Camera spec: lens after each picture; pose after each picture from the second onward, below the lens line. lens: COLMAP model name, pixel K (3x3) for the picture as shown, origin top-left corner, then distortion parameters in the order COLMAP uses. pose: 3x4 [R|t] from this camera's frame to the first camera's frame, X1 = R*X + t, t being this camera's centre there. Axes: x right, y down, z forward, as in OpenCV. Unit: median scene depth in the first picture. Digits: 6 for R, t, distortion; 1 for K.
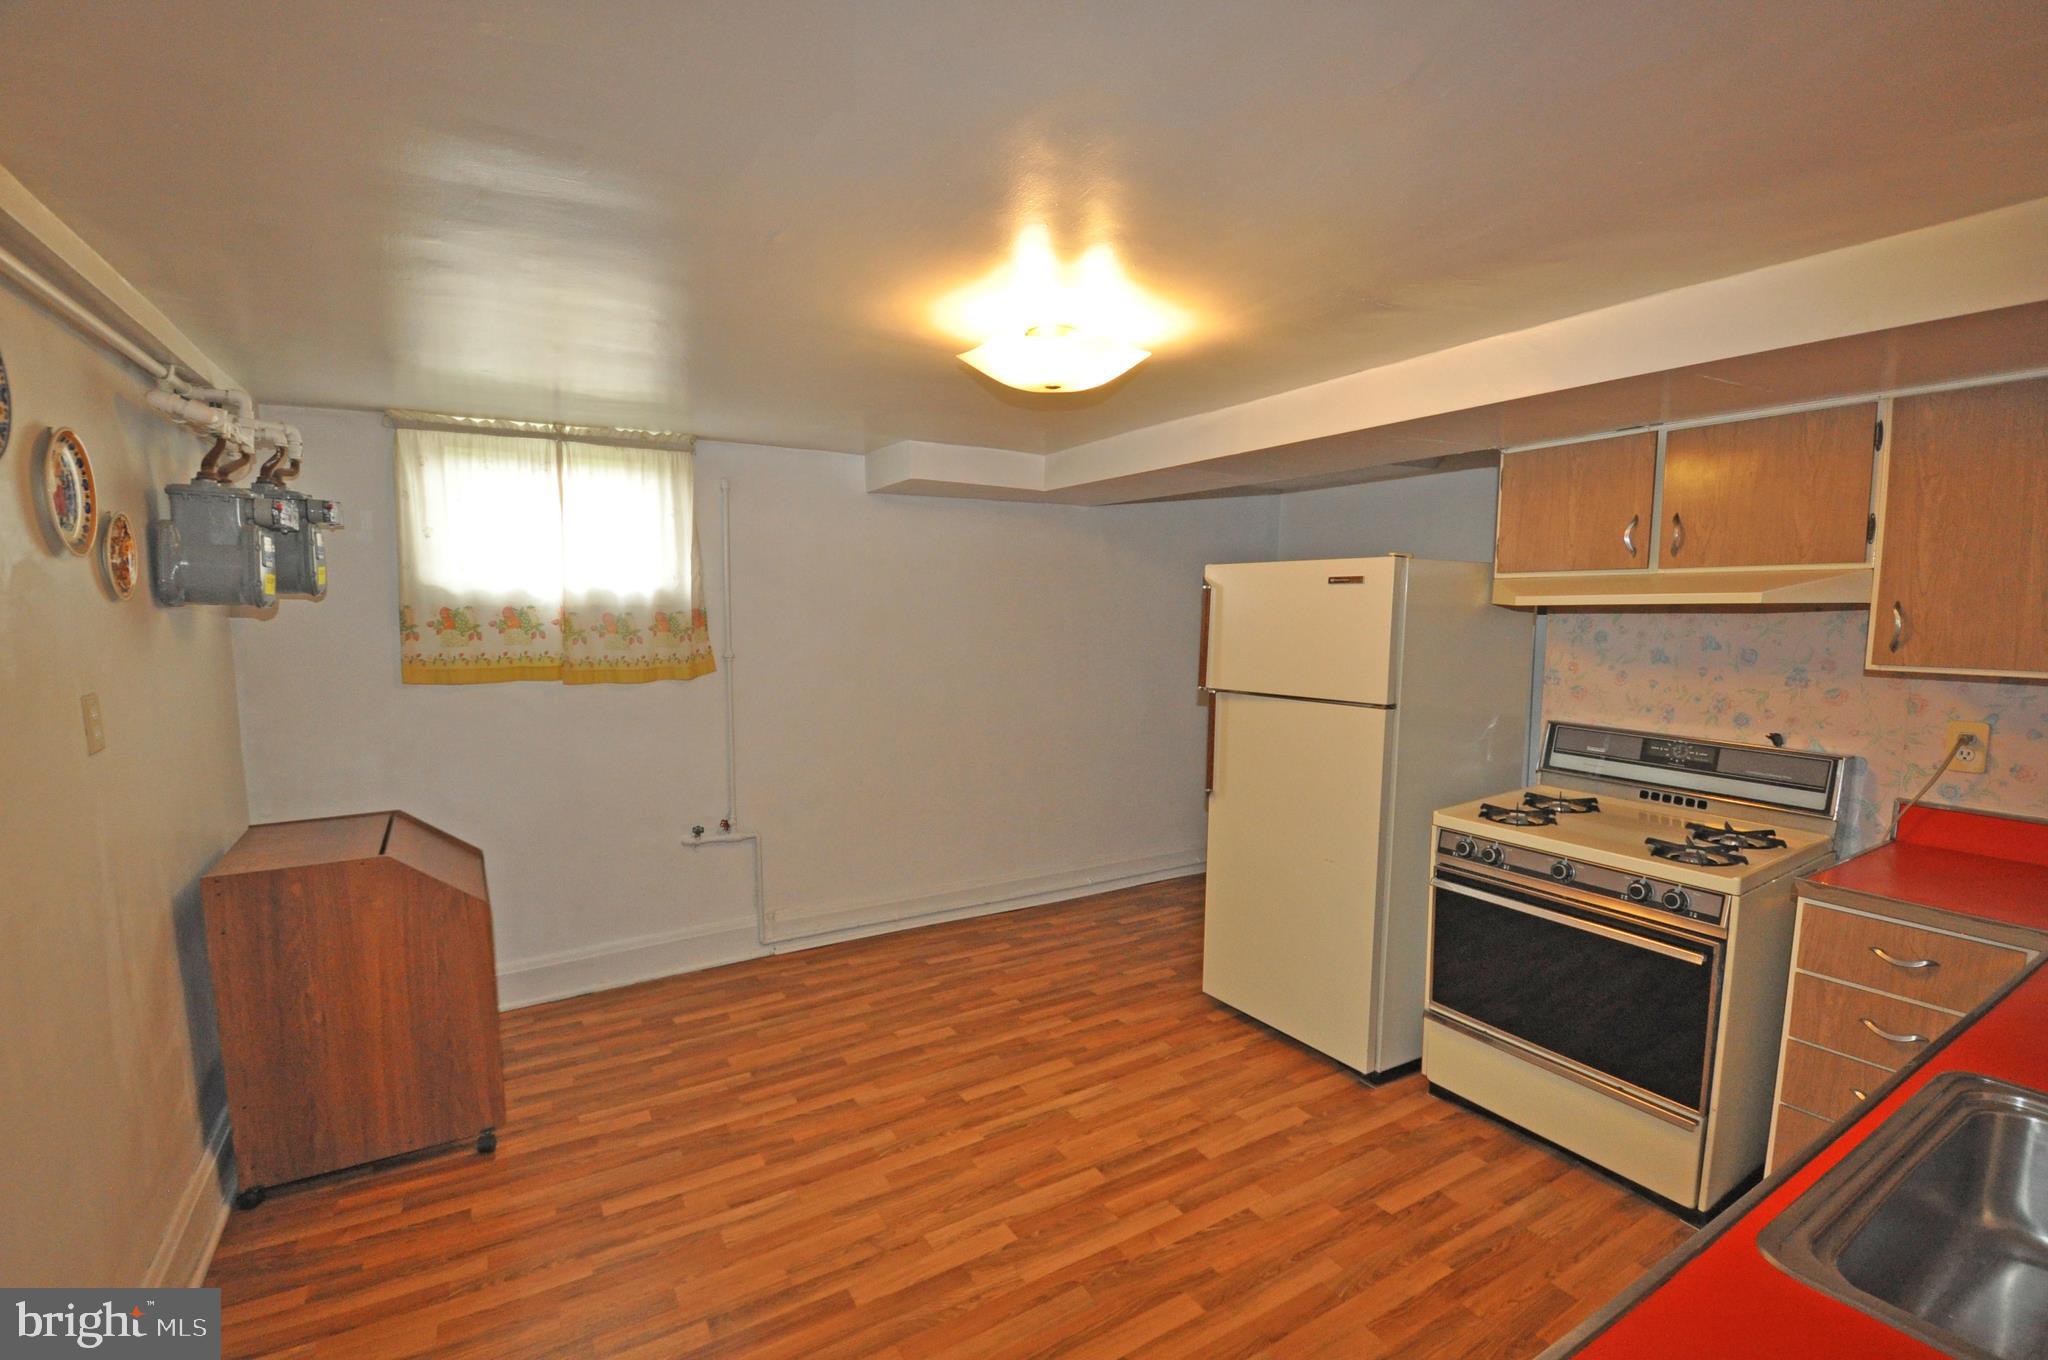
lens RADIAL K [[900.7, 0, 1031.0], [0, 900.7, 689.4], [0, 0, 1]] dist [-0.002483, -0.001922]
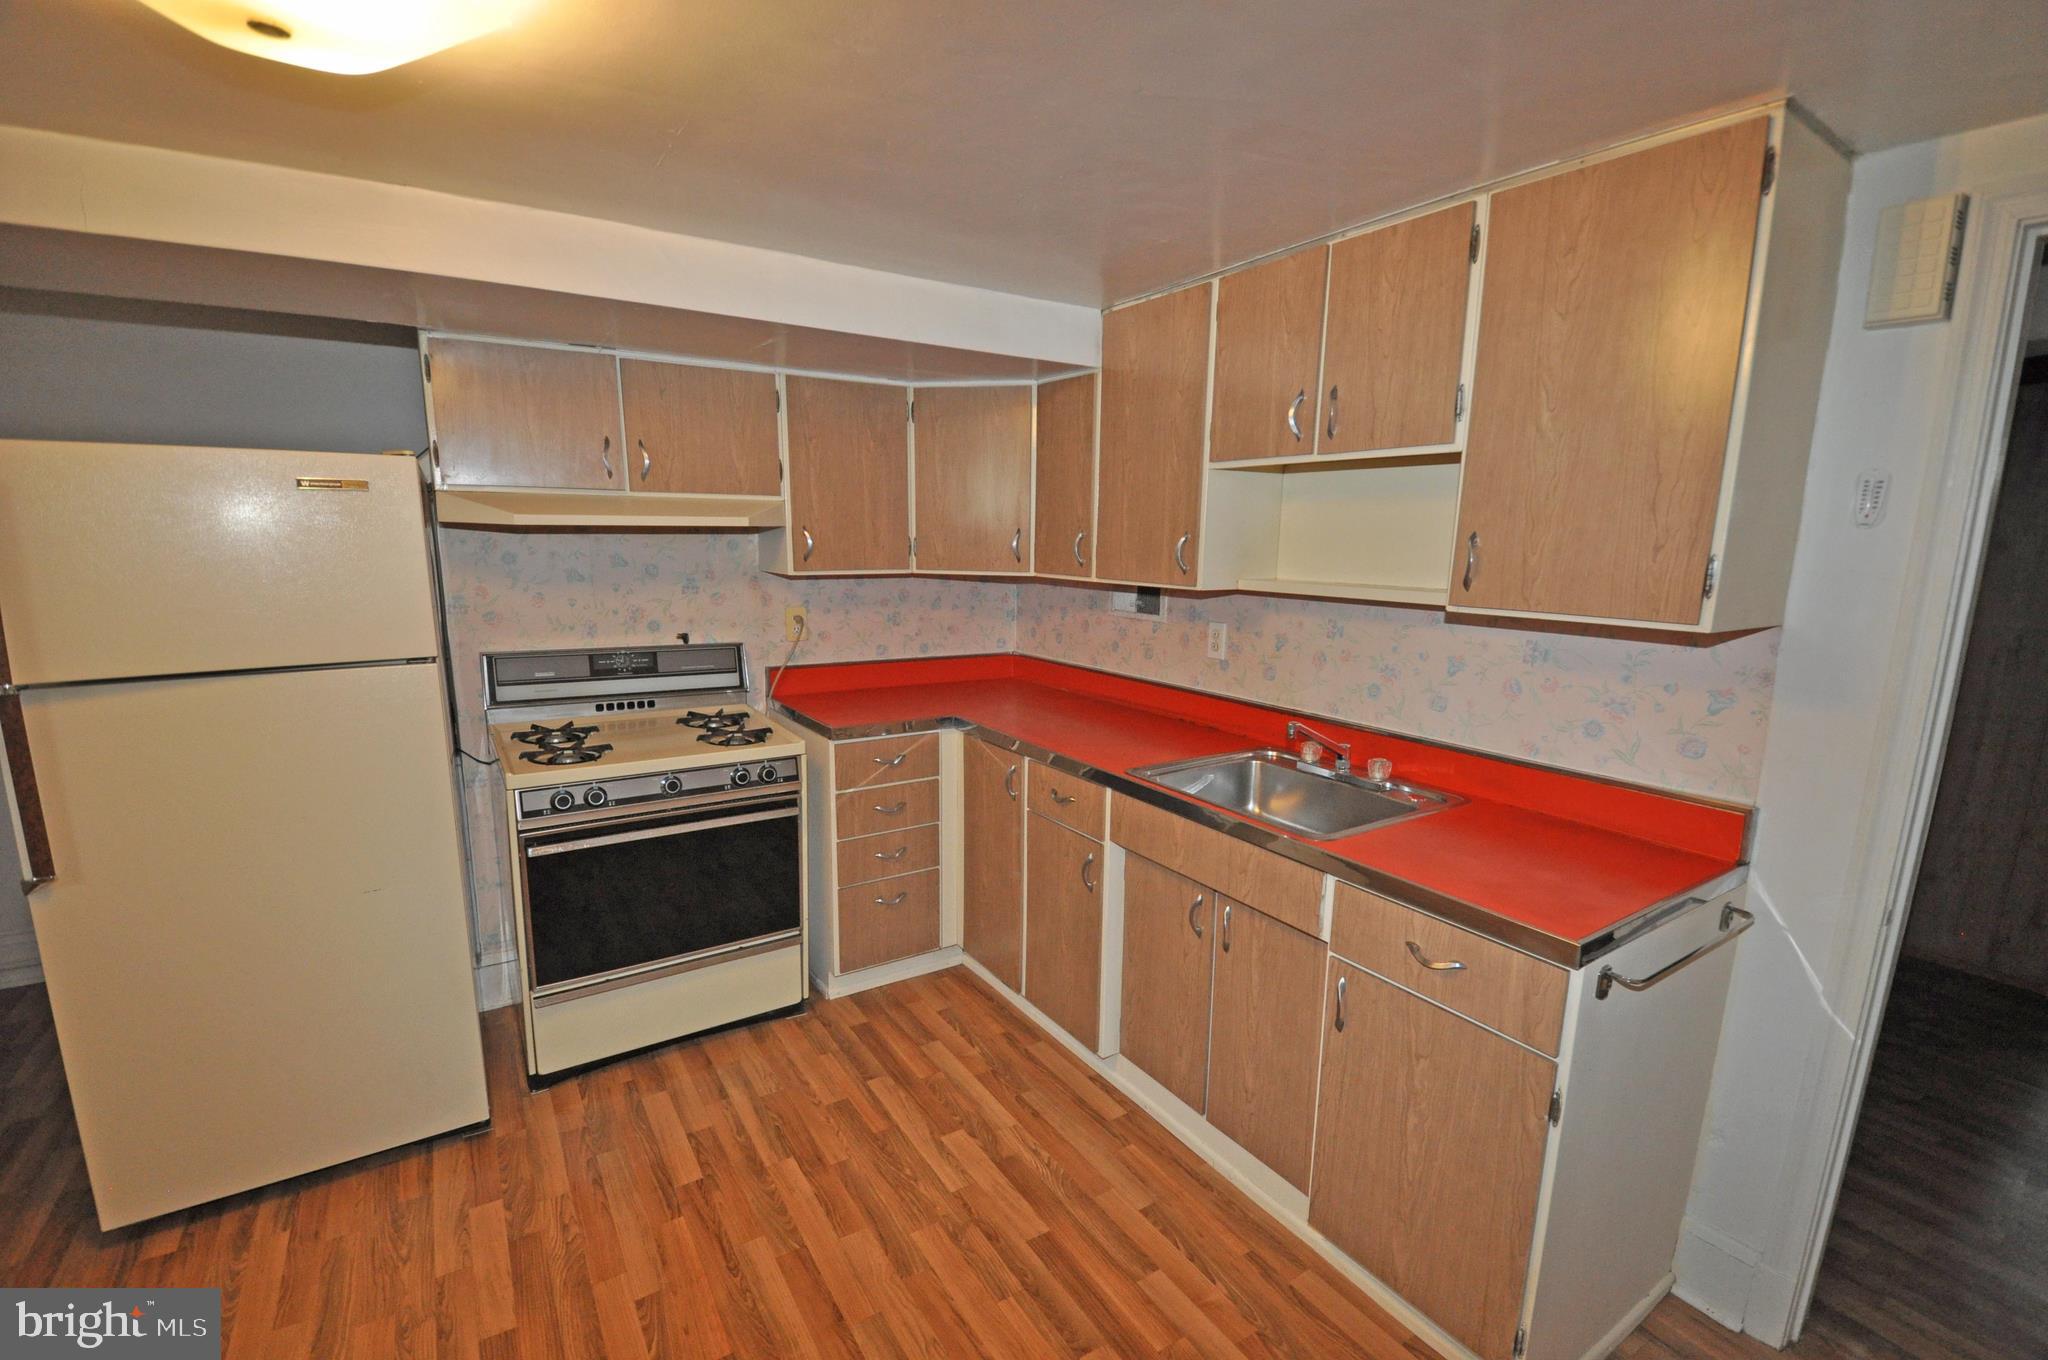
lens RADIAL K [[900.7, 0, 1034.1], [0, 900.7, 695.8], [0, 0, 1]] dist [-0.002483, -0.001922]
pose [[-0.026262, -0.181061, 0.983121, -0.403959], [0.080660, 0.979870, 0.182617, -0.053111], [-0.996396, 0.084095, -0.011129, 0.557693]]
